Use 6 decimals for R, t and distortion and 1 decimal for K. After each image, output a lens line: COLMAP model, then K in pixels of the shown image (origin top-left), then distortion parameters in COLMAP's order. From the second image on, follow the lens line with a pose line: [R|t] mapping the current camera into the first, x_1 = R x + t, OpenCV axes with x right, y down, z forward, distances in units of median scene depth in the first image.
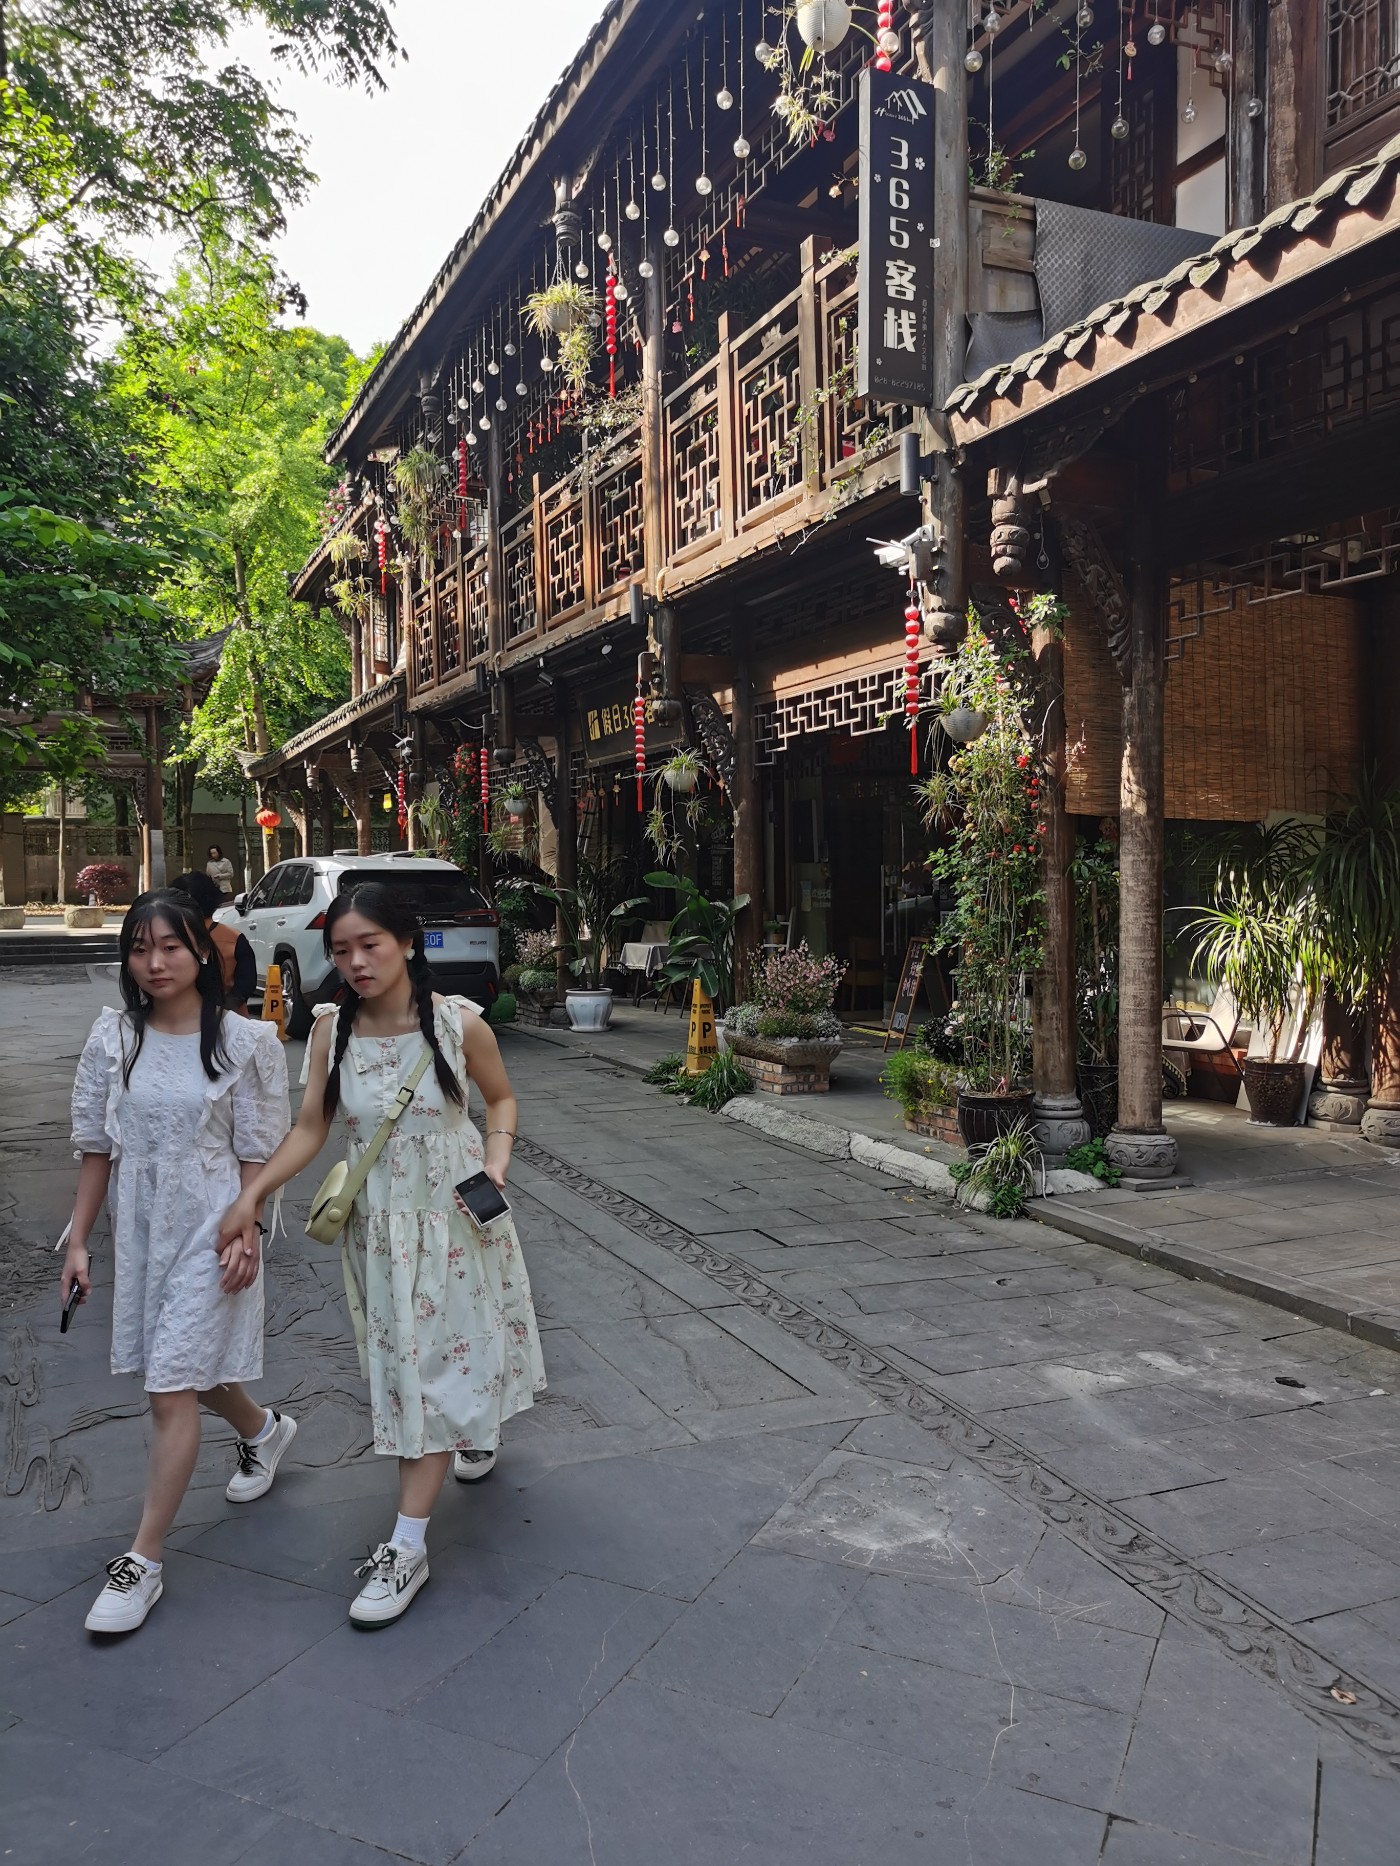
lens RADIAL K [[1449.0, 0, 697.4], [0, 1449.0, 940.6], [0, 0, 1]] dist [0.055791, -0.035033]
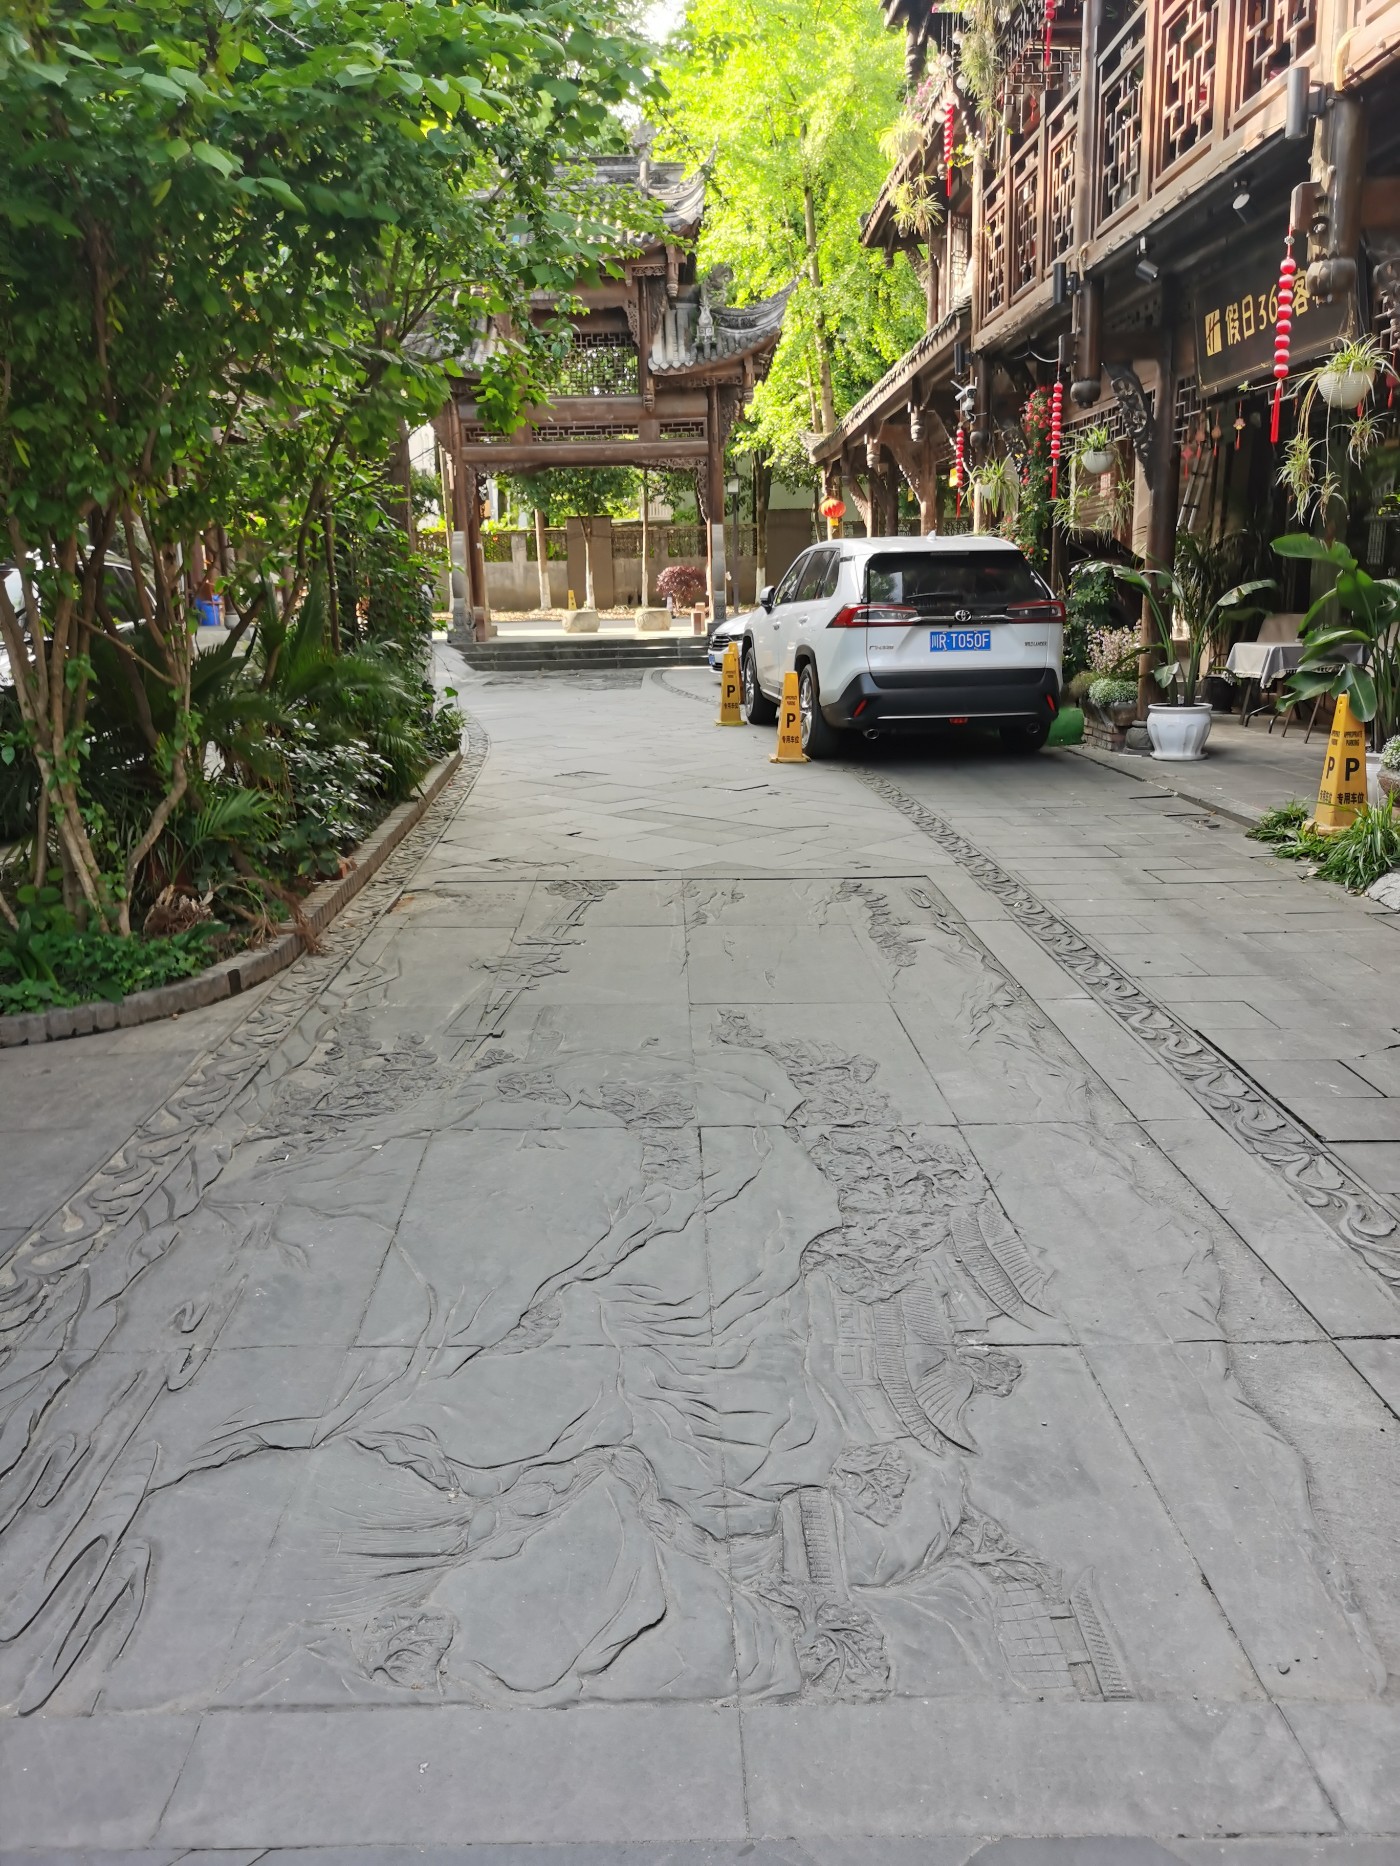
lens RADIAL K [[1449.0, 0, 697.4], [0, 1449.0, 940.6], [0, 0, 1]] dist [0.055791, -0.035033]
pose [[0.922520, 0.075173, -0.378557, -0.008352], [0.001903, 0.979950, 0.199234, 0.001529], [0.385944, -0.184518, 0.903881, 0.174319]]
